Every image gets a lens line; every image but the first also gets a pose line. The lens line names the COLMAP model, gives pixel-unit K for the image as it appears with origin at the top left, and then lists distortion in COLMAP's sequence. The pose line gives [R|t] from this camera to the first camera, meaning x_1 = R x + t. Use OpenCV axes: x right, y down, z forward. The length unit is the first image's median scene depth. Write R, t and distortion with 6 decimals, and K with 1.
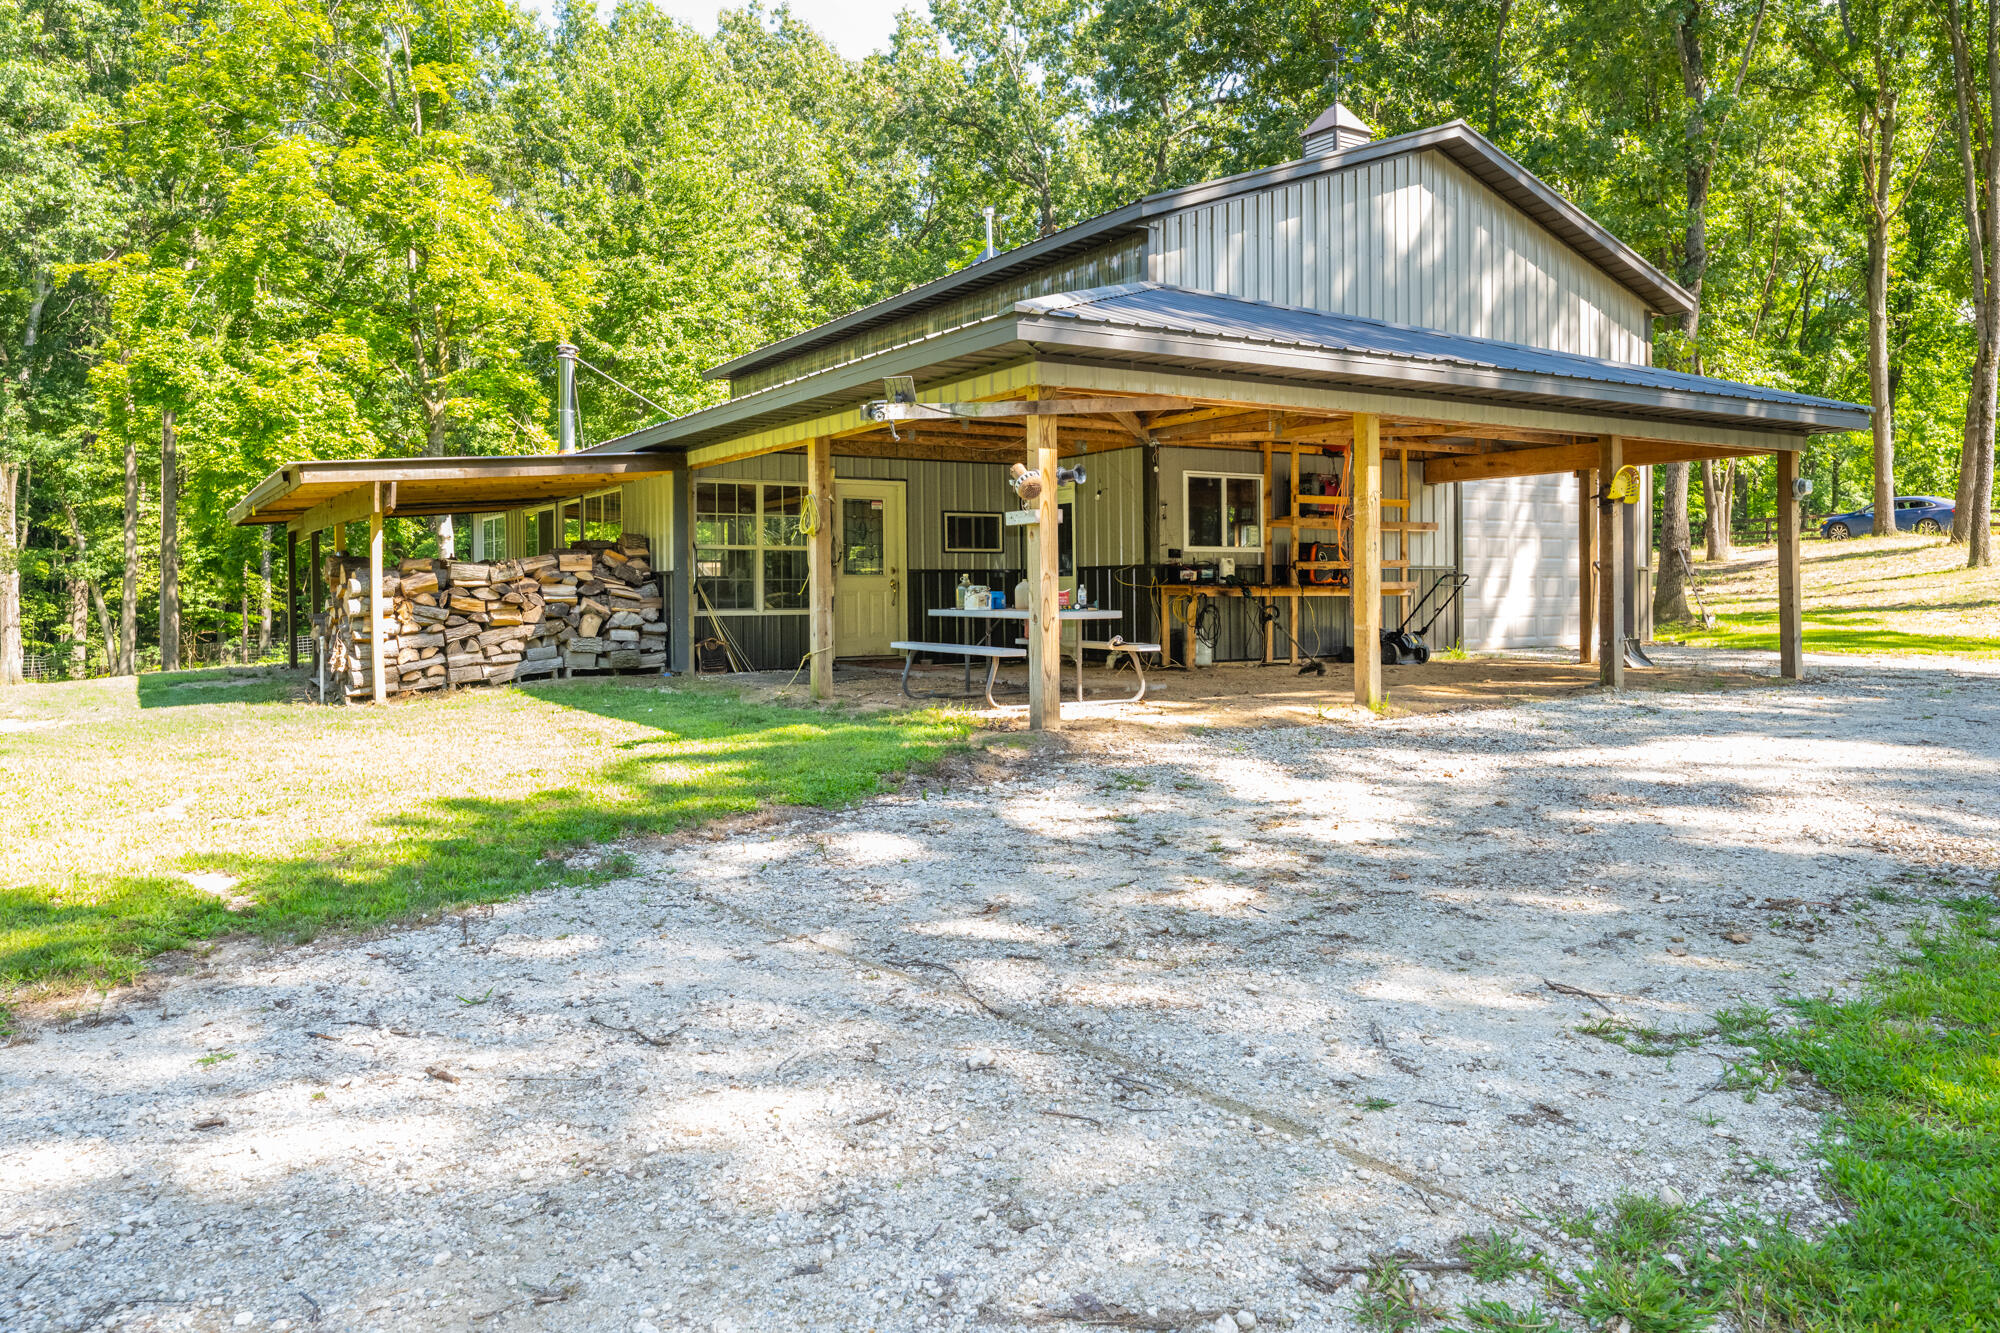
lens RADIAL K [[1497.3, 0, 988.8], [0, 1497.3, 596.2], [0, 0, 1]] dist [0.035444, -0.000482]
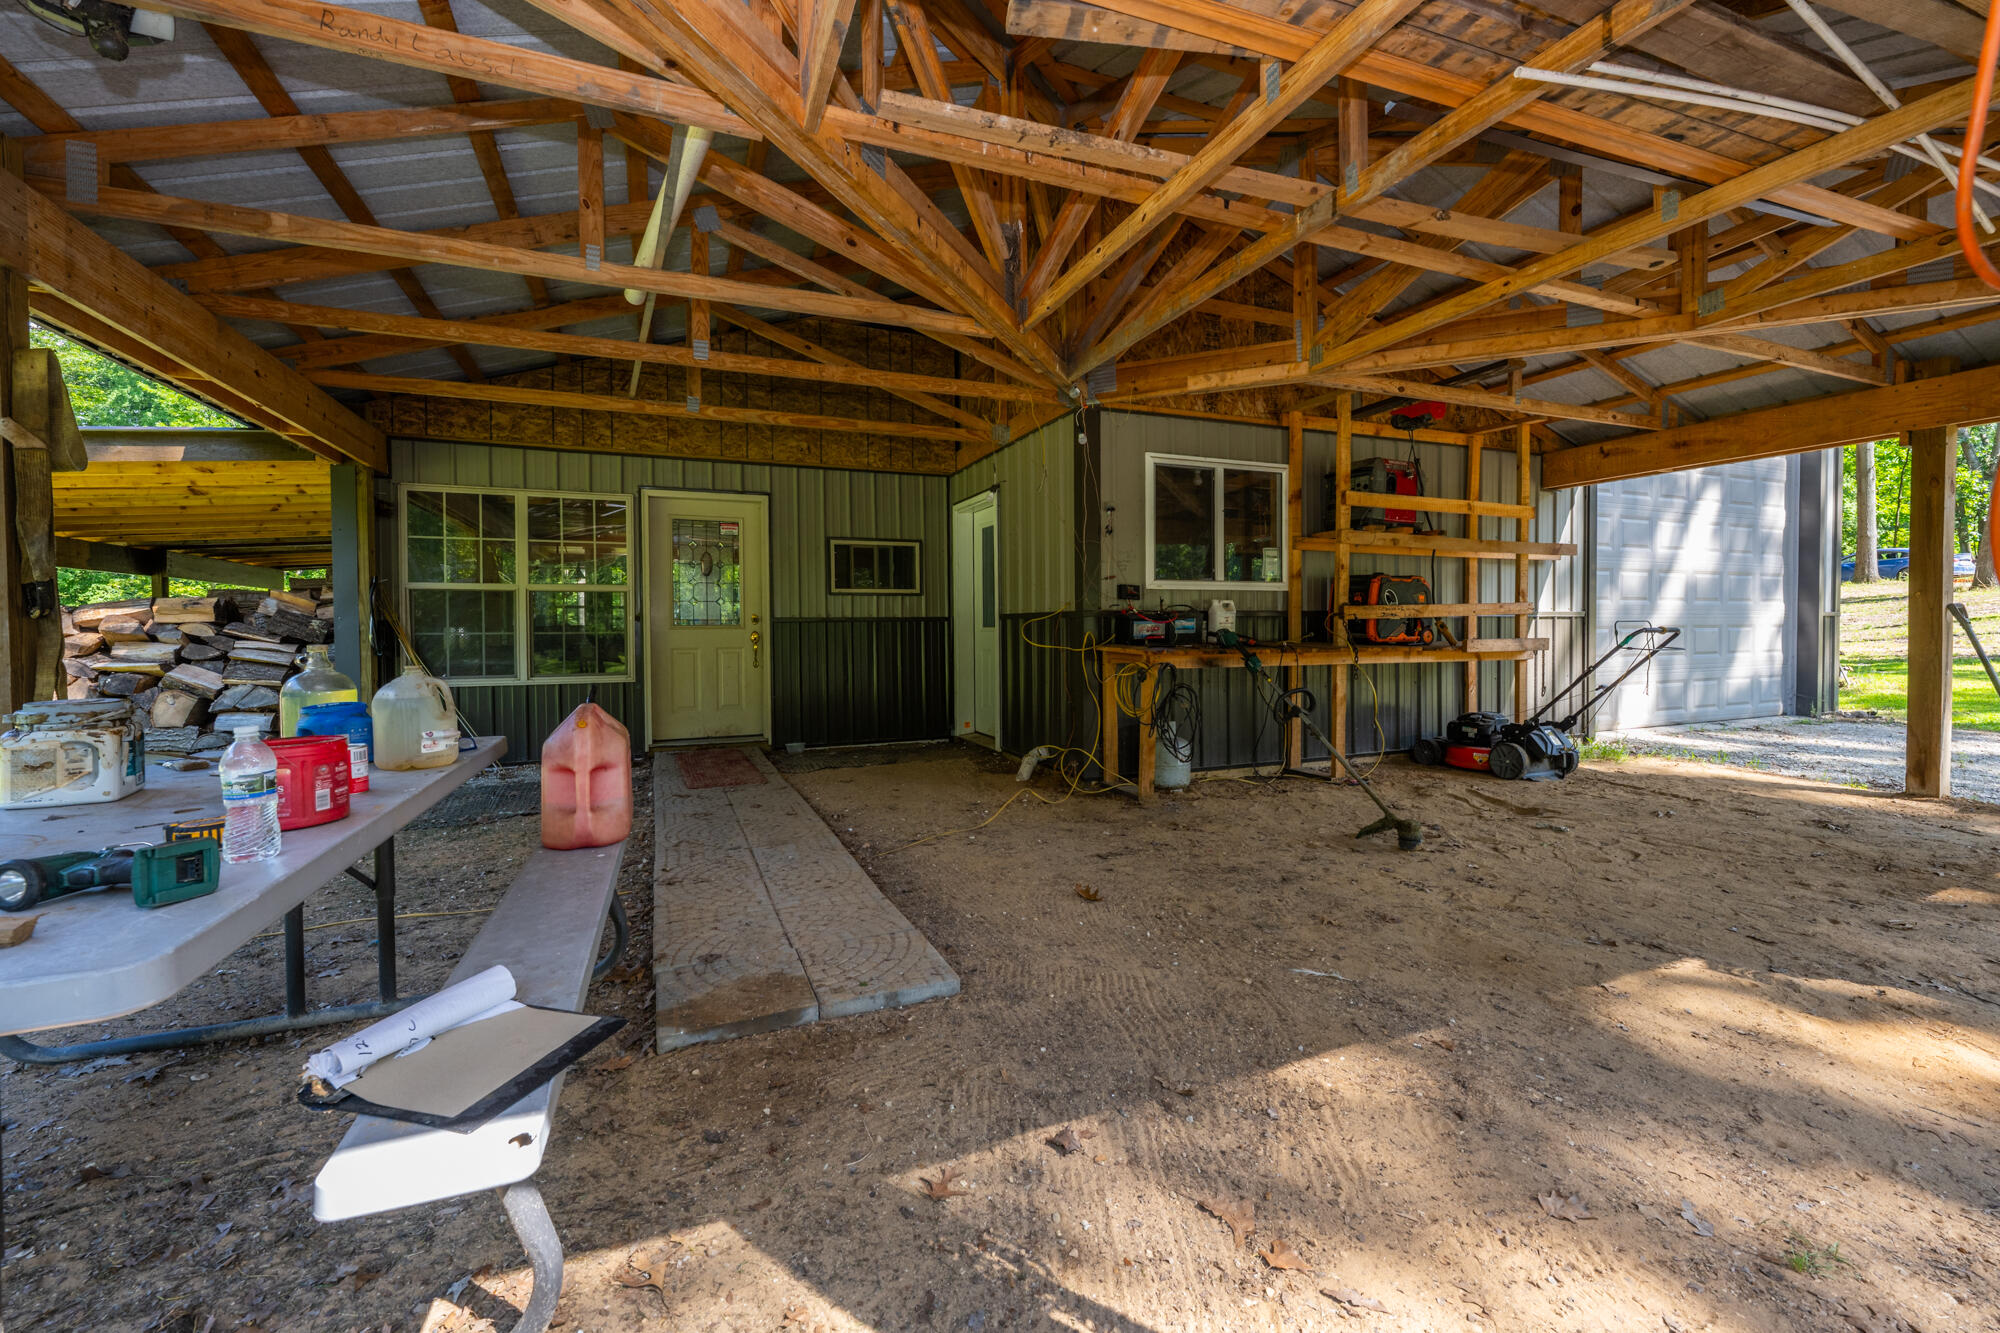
lens RADIAL K [[810.2, 0, 986.5], [0, 810.2, 642.0], [0, 0, 1]] dist [0.001219, 0.000040]
pose [[0.983505, 0.005989, -0.180784, 0.123940], [-0.002367, 0.999792, 0.020239, -0.014876], [0.180868, -0.019477, 0.983315, 0.659611]]
